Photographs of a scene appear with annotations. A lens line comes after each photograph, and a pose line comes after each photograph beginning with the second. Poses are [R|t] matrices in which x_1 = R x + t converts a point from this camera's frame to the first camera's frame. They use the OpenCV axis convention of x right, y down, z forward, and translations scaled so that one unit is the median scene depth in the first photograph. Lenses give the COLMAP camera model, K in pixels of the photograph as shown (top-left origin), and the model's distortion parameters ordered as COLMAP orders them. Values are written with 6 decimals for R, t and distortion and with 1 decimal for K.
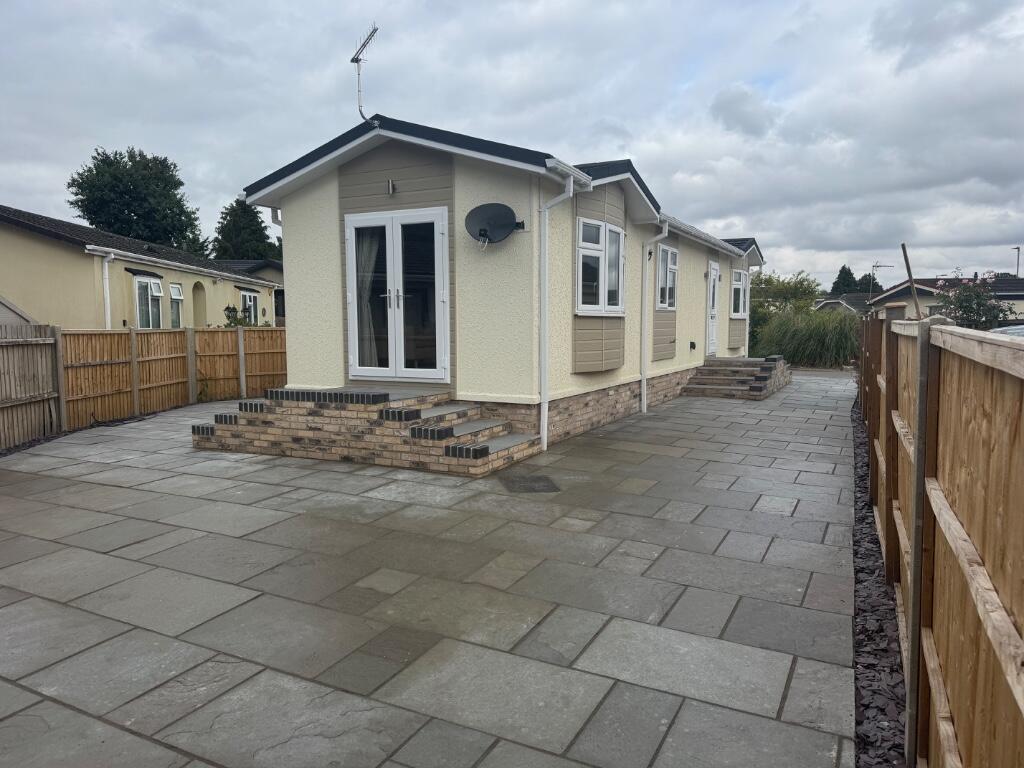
lens RADIAL K [[713.7, 0, 511.1], [0, 713.7, 390.3], [0, 0, 1]] dist [0.060768, -0.006275]
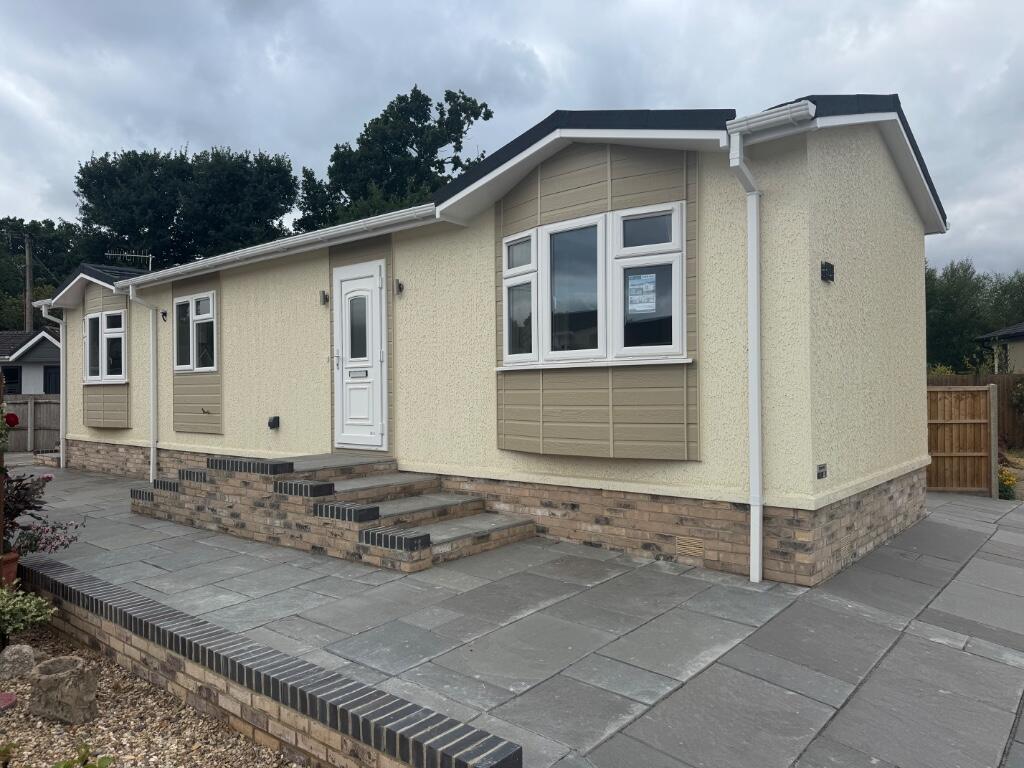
lens RADIAL K [[713.7, 0, 511.1], [0, 713.7, 390.3], [0, 0, 1]] dist [0.060768, -0.006275]
pose [[-0.212136, 0.000725, -0.977240, 0.979586], [-0.087568, 0.995963, 0.019748, -0.144914], [0.973309, 0.089764, -0.211216, 1.584037]]
